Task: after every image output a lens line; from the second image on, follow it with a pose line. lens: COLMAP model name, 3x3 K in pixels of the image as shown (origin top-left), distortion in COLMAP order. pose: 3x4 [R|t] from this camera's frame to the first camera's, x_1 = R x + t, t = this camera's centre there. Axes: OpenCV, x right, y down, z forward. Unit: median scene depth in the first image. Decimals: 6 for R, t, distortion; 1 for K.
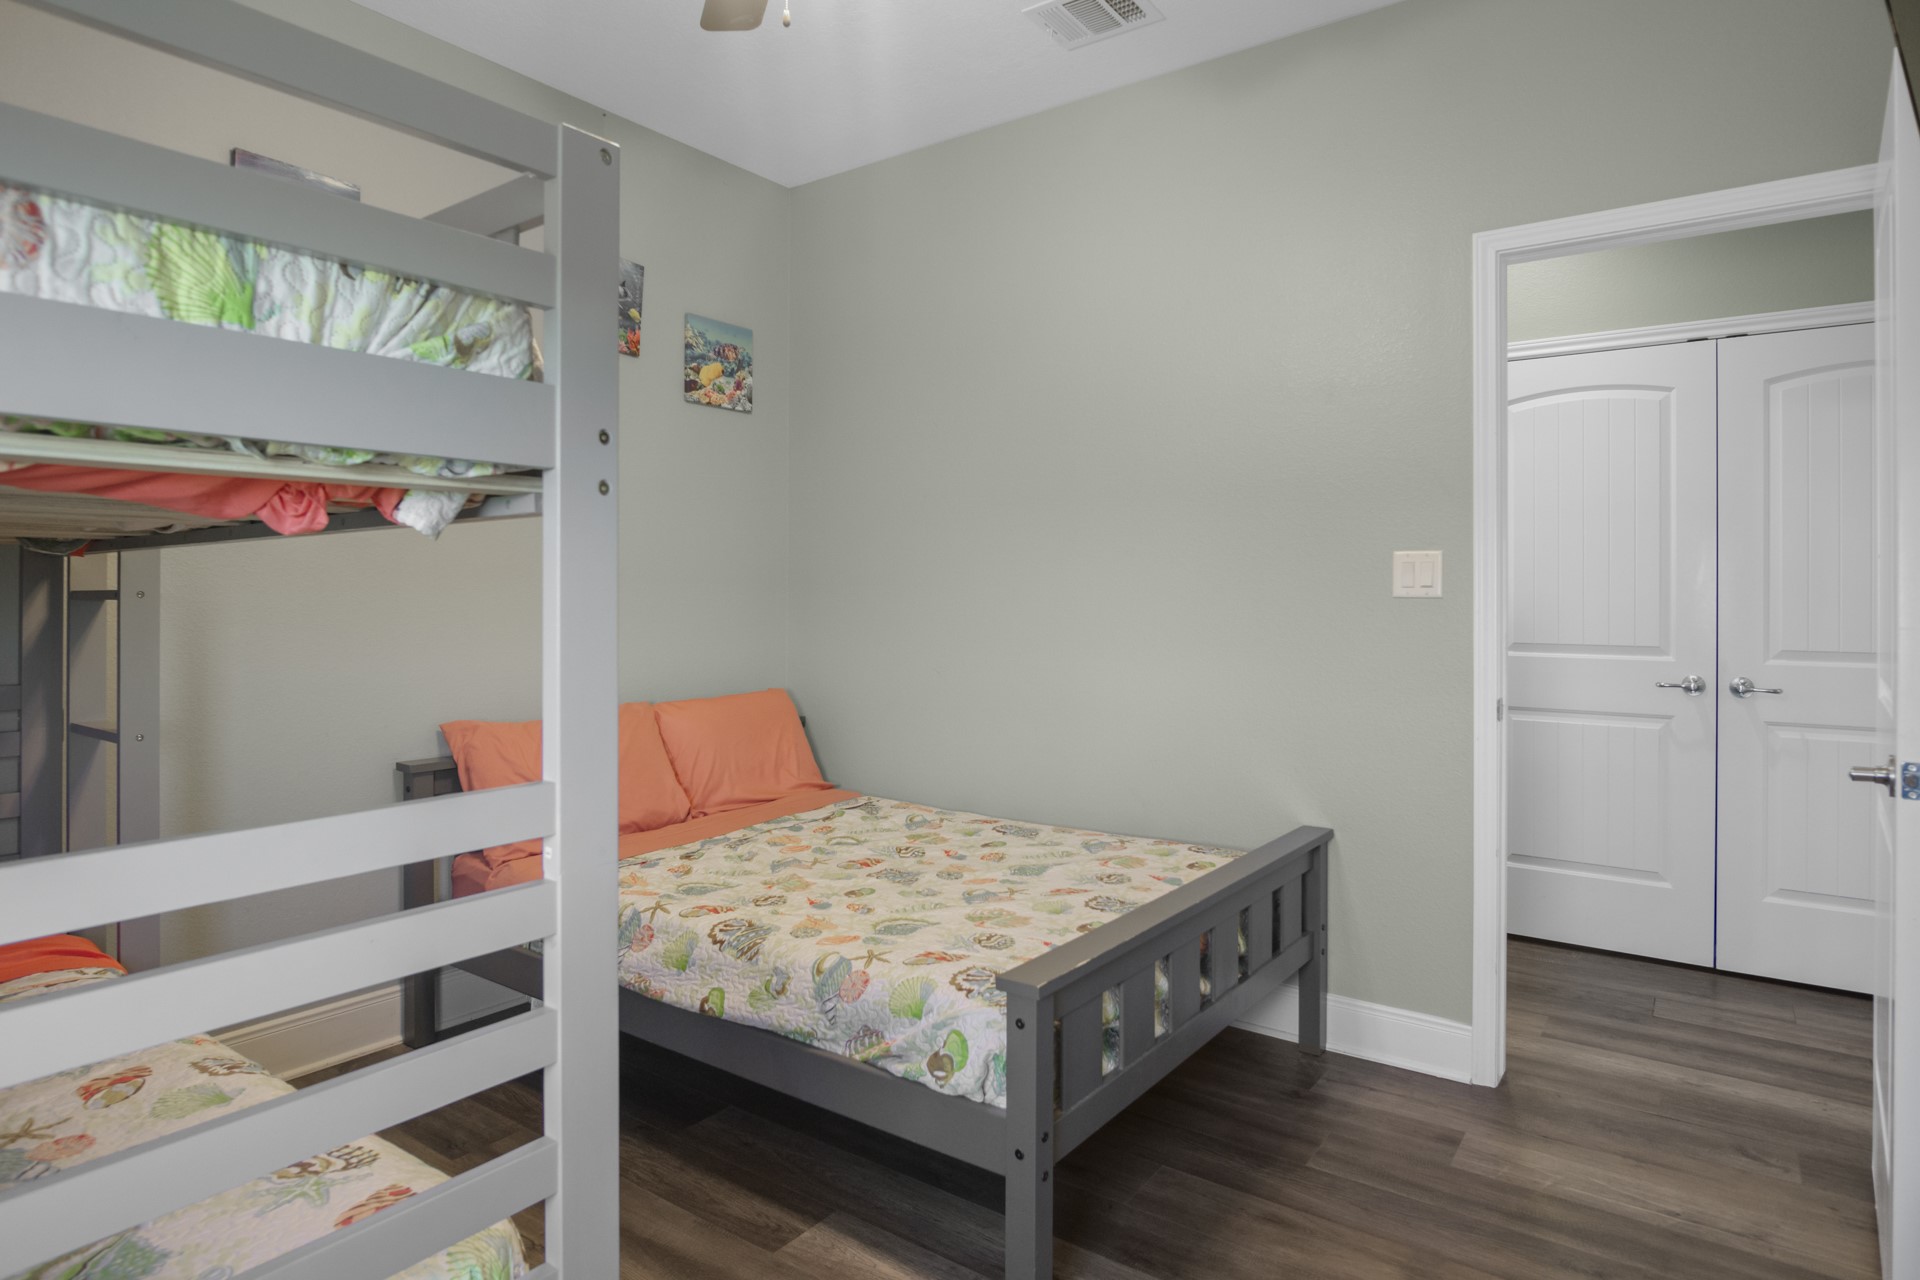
lens RADIAL K [[1135.6, 0, 962.9], [0, 1135.6, 584.2], [0, 0, 1]] dist [-0.011330, -0.001387]
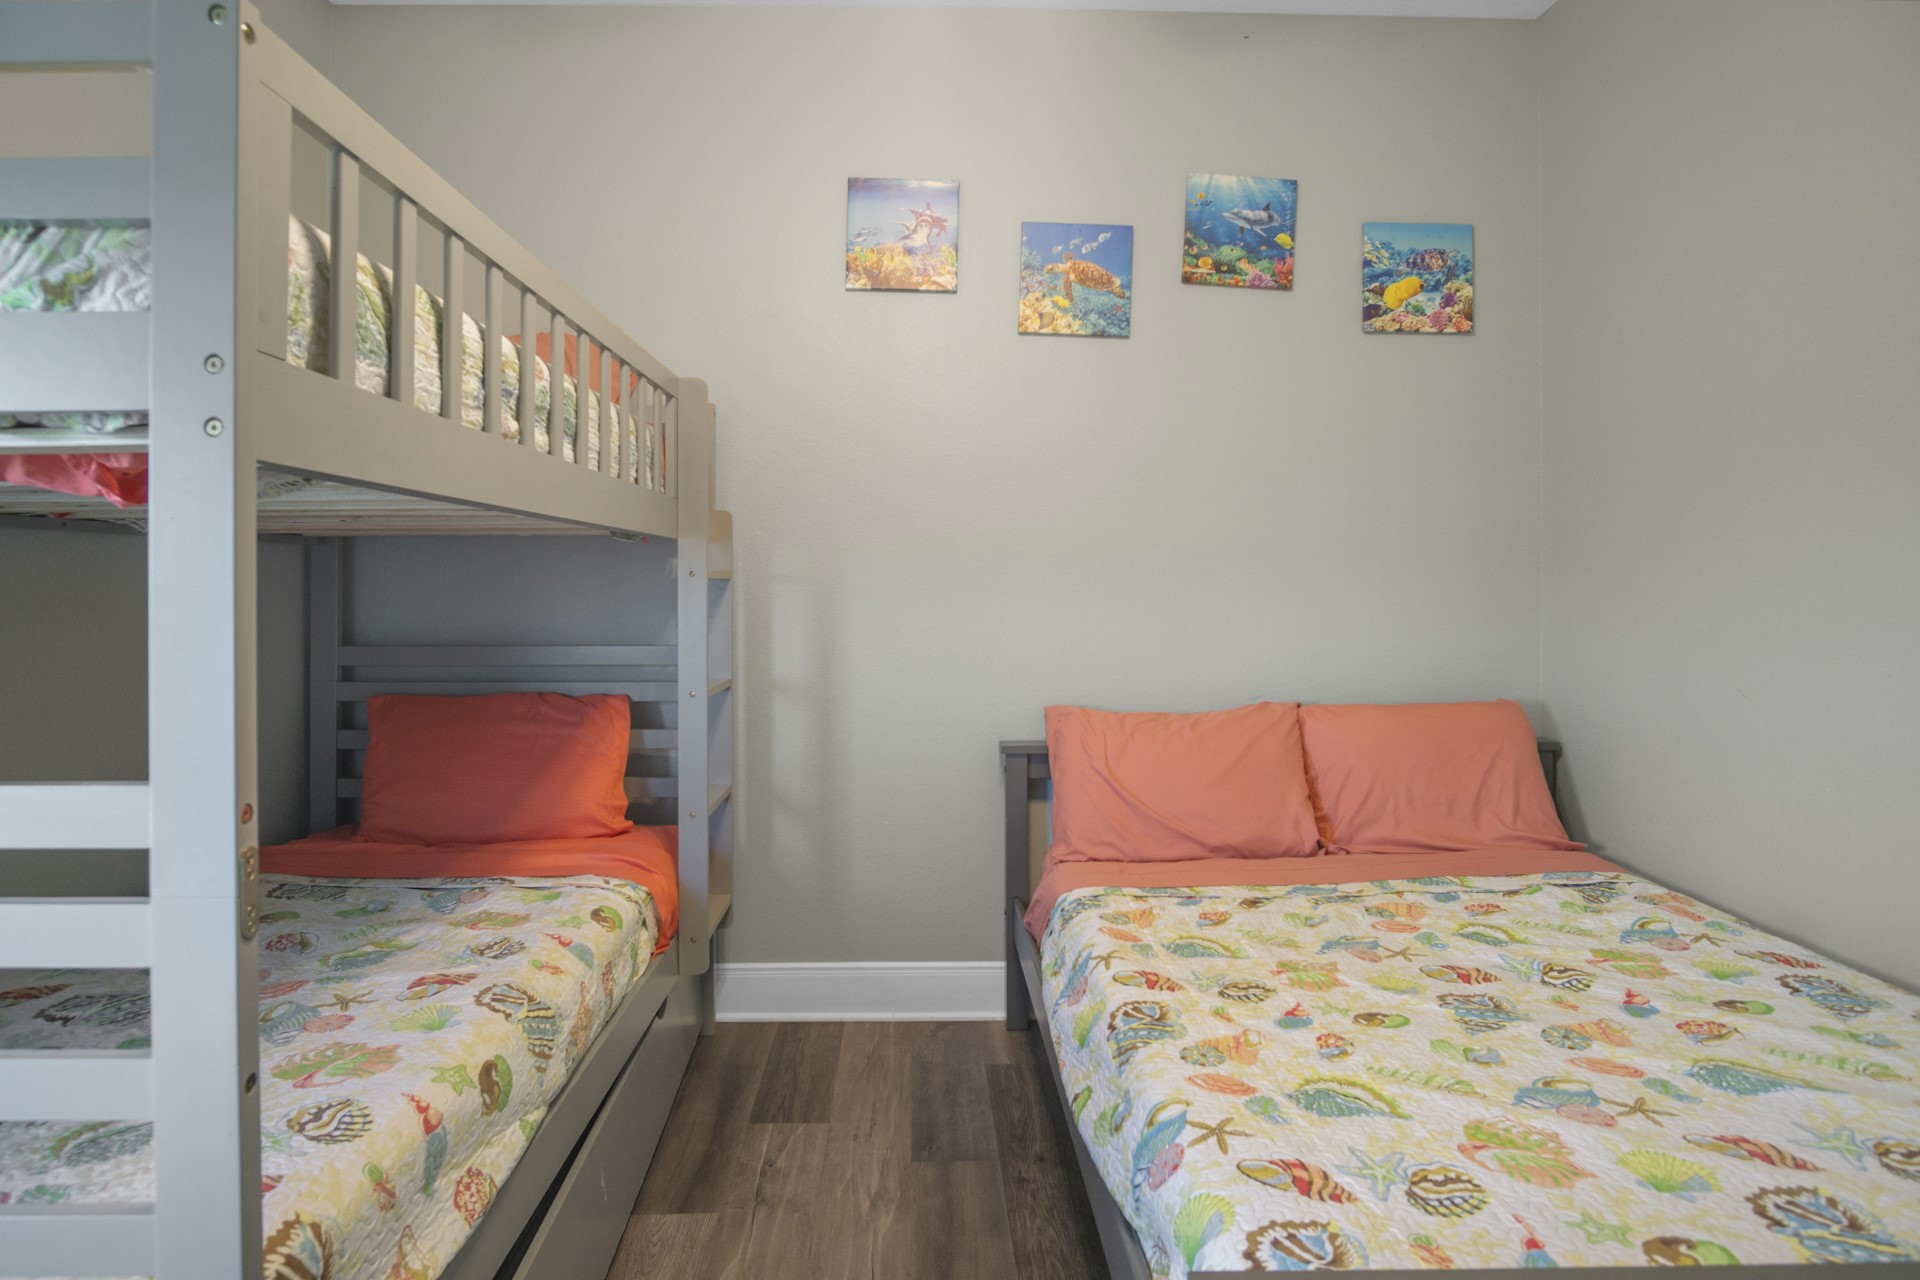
lens RADIAL K [[1069.4, 0, 914.4], [0, 1069.4, 579.7], [0, 0, 1]] dist [-0.035373, 0.013648]
pose [[0.585296, -0.001829, -0.810818, 0.194098], [0.009508, 0.999944, 0.004608, 0.007667], [0.810764, -0.010406, 0.585281, 0.327412]]
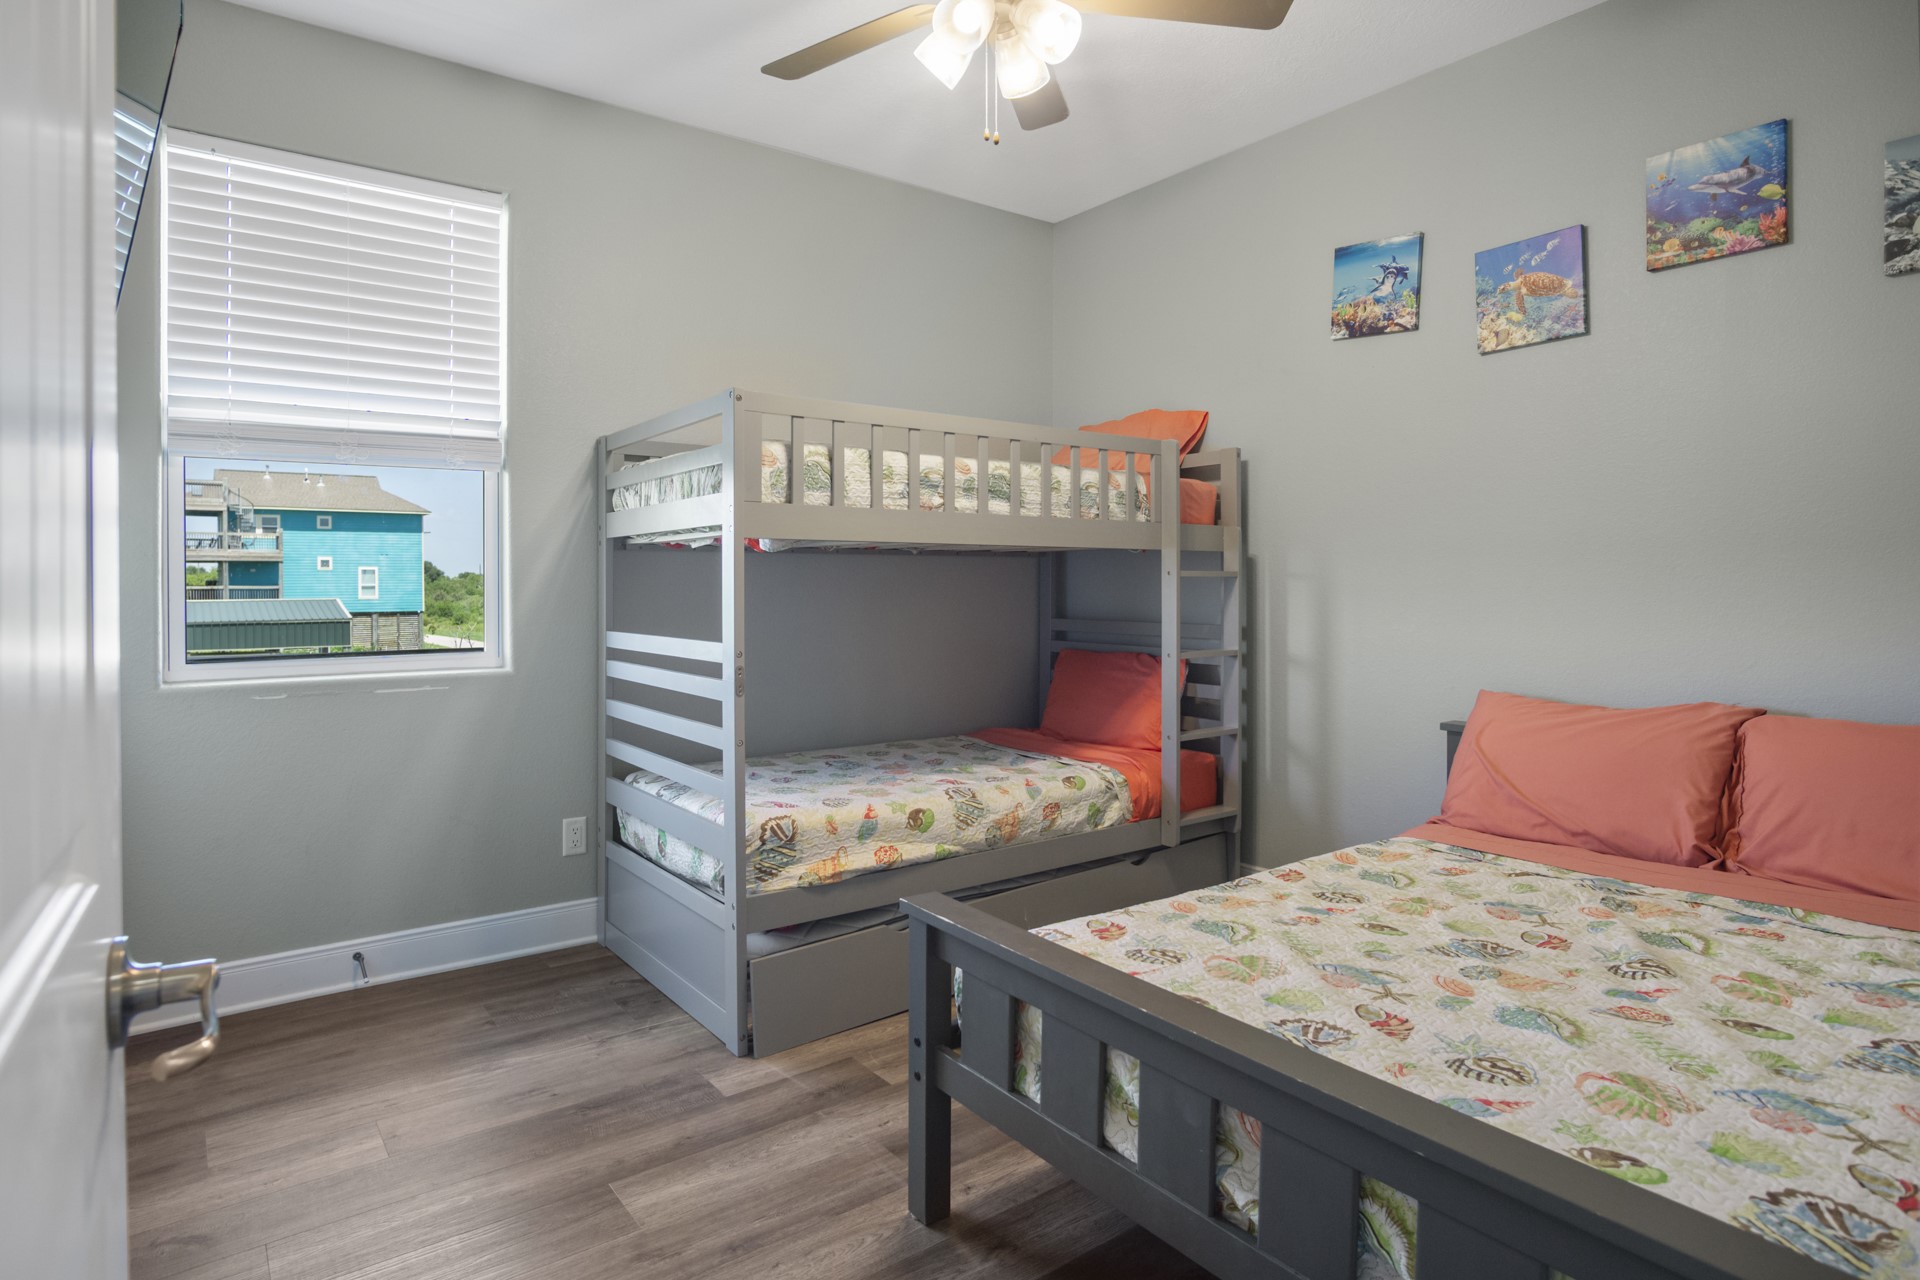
lens RADIAL K [[1069.4, 0, 914.4], [0, 1069.4, 579.7], [0, 0, 1]] dist [-0.035373, 0.013648]
pose [[-0.356253, -0.000788, -0.934389, 0.580388], [0.011148, 0.999925, -0.005094, 0.014314], [0.934323, -0.012232, -0.356218, 0.745076]]
